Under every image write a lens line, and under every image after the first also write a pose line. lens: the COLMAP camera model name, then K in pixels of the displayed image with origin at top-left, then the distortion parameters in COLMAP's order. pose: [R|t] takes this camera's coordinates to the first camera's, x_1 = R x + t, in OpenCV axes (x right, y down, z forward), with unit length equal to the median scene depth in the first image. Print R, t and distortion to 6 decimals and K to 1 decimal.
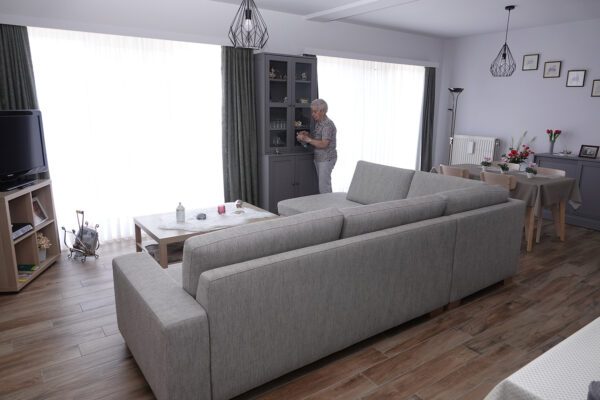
lens RADIAL K [[415.1, 0, 300.0], [0, 415.1, 200.0], [0, 0, 1]] dist [0.008939, 0.003654]
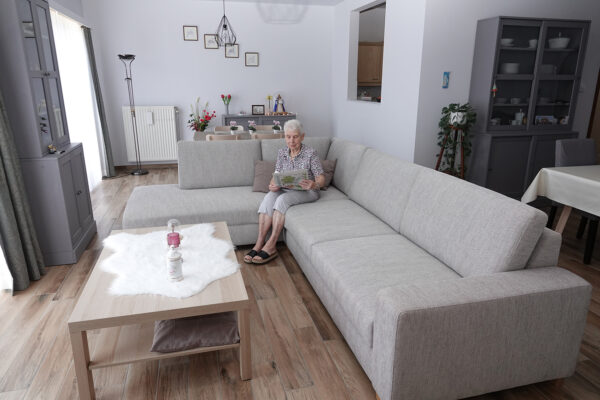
lens RADIAL K [[415.1, 0, 300.0], [0, 415.1, 200.0], [0, 0, 1]] dist [0.008939, 0.003654]
pose [[0.351048, -0.276711, 0.894537, -0.446913], [0.215838, 0.953523, 0.210255, -0.084849], [-0.911142, 0.119265, 0.394458, 0.375022]]
